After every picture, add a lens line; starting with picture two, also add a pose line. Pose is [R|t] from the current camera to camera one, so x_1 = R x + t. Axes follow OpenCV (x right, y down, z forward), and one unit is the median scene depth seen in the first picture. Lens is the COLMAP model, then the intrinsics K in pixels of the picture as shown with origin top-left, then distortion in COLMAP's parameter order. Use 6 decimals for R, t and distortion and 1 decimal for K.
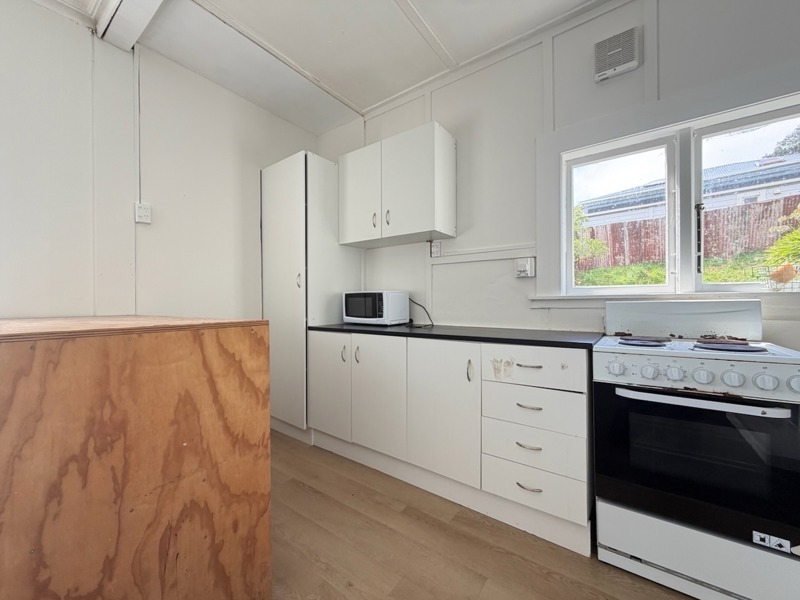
lens RADIAL K [[321.7, 0, 400.0], [0, 321.7, 300.0], [0, 0, 1]] dist [0.001329, 0.000091]
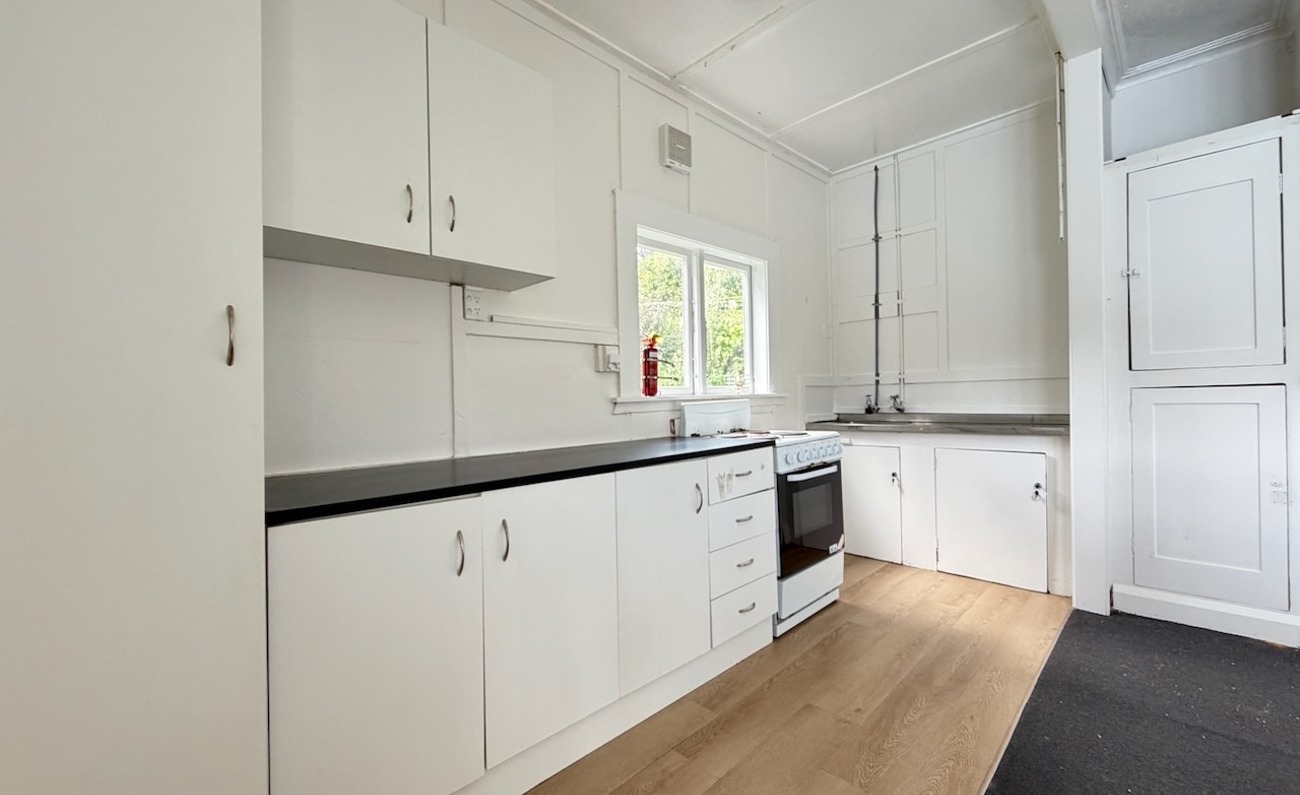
lens RADIAL K [[519.8, 0, 650.0], [0, 519.8, 397.5], [0, 0, 1]] dist [-0.000713, -0.000061]
pose [[0.163355, 0.000813, 0.986567, -1.017406], [0.018055, 0.999830, -0.003814, -0.008024], [-0.986402, 0.018435, 0.163312, 0.955846]]
